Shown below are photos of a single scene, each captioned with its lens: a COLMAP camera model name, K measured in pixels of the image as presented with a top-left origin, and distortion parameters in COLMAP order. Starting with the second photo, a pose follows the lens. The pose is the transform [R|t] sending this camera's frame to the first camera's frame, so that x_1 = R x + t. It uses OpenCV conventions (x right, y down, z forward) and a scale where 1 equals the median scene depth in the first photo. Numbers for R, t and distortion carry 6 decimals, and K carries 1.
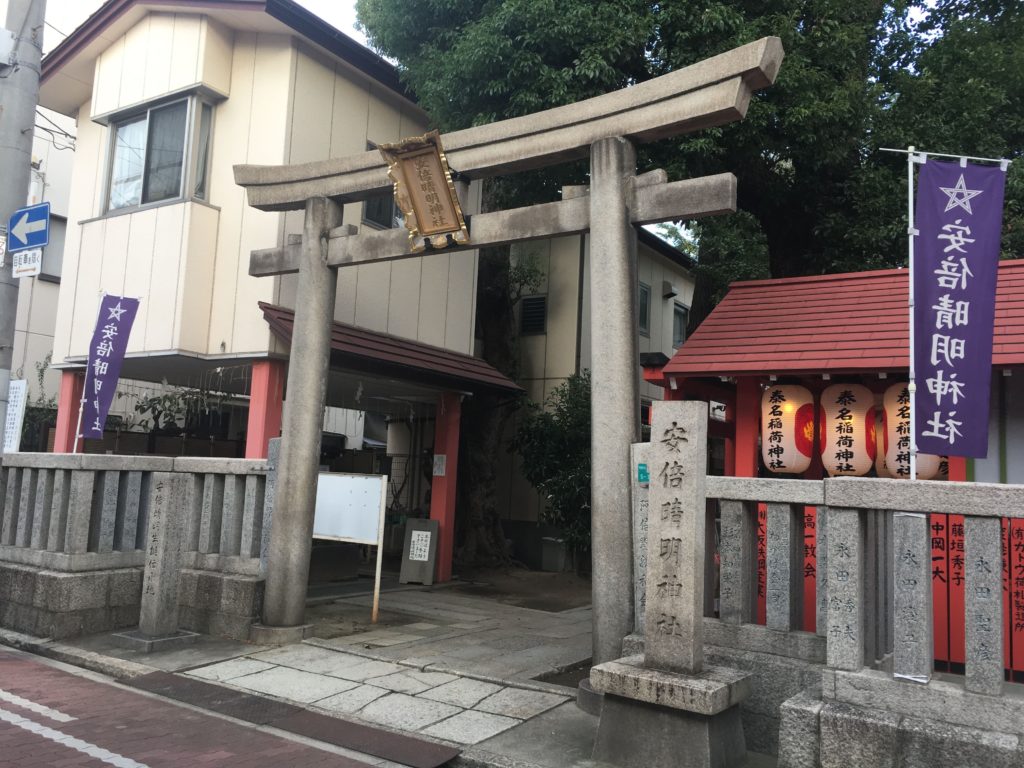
lens RADIAL K [[864.0, 0, 512.0], [0, 864.0, 384.0], [0, 0, 1]] dist [0.078490, -0.117678]
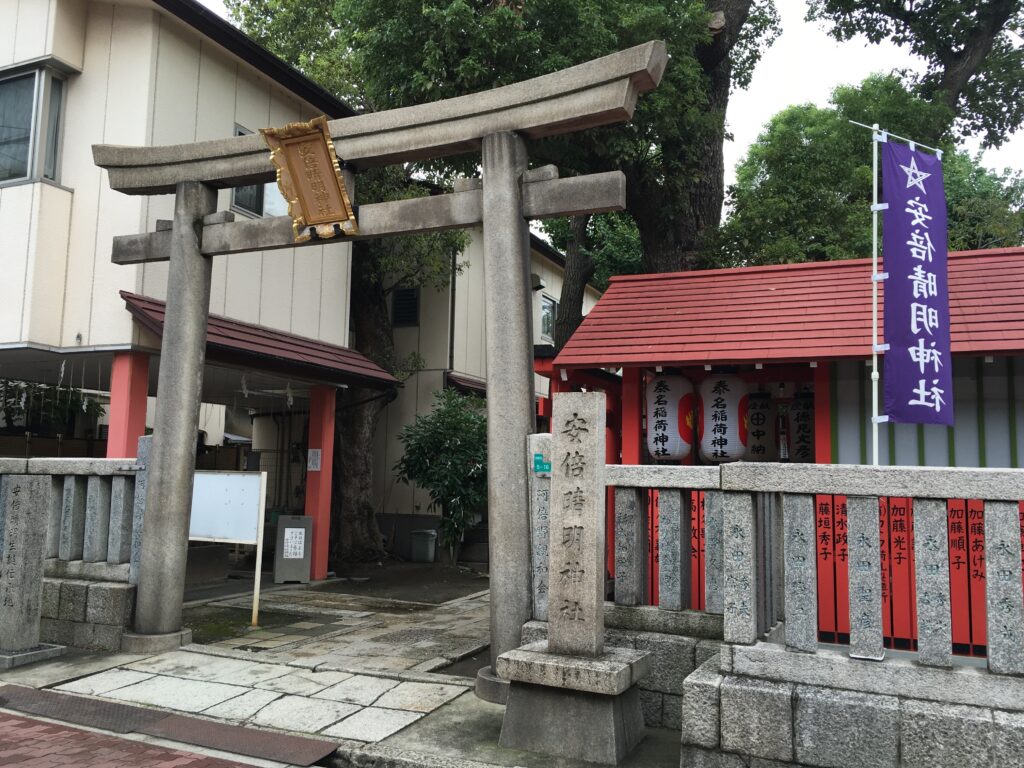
lens RADIAL K [[864.0, 0, 512.0], [0, 864.0, 384.0], [0, 0, 1]] dist [0.078490, -0.117678]
pose [[0.987117, -0.009250, 0.159731, -0.036606], [0.007627, 0.999913, 0.010772, -0.001595], [-0.159817, -0.009415, 0.987102, 0.000618]]
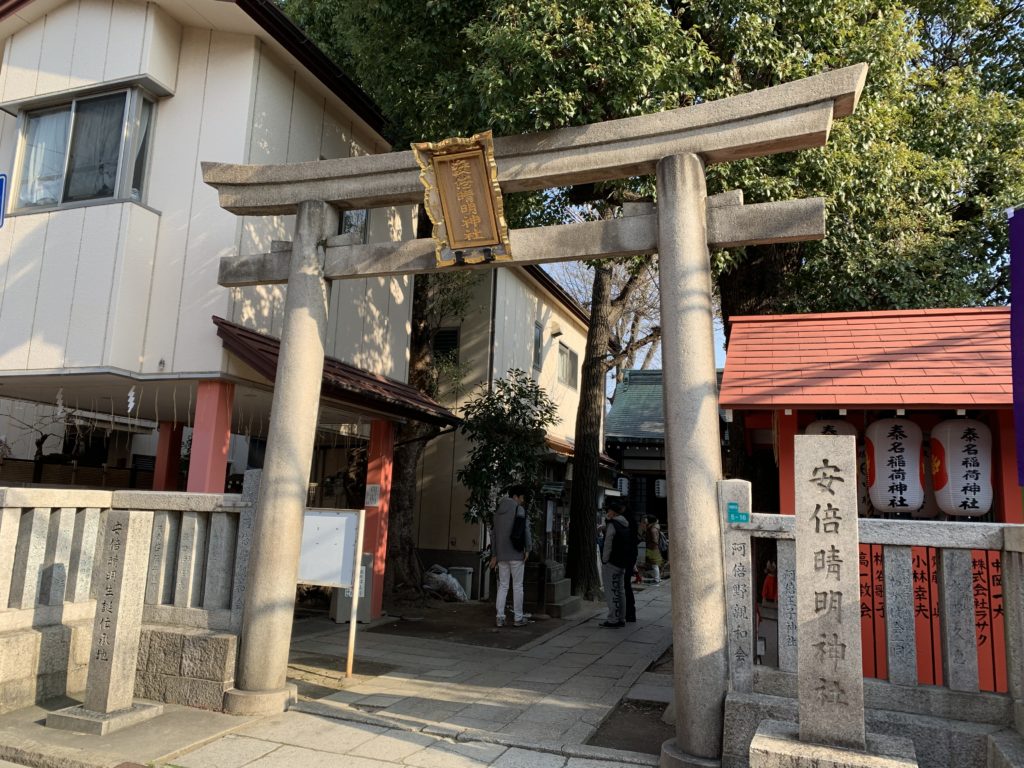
lens RADIAL K [[787.0, 0, 526.6], [0, 787.0, 379.1], [0, 0, 1]] dist [0.029065, -0.035096]
pose [[0.976101, 0.028586, 0.215427, -0.214684], [-0.018846, 0.998711, -0.047133, 0.003963], [-0.216496, 0.041947, 0.975382, 0.196249]]
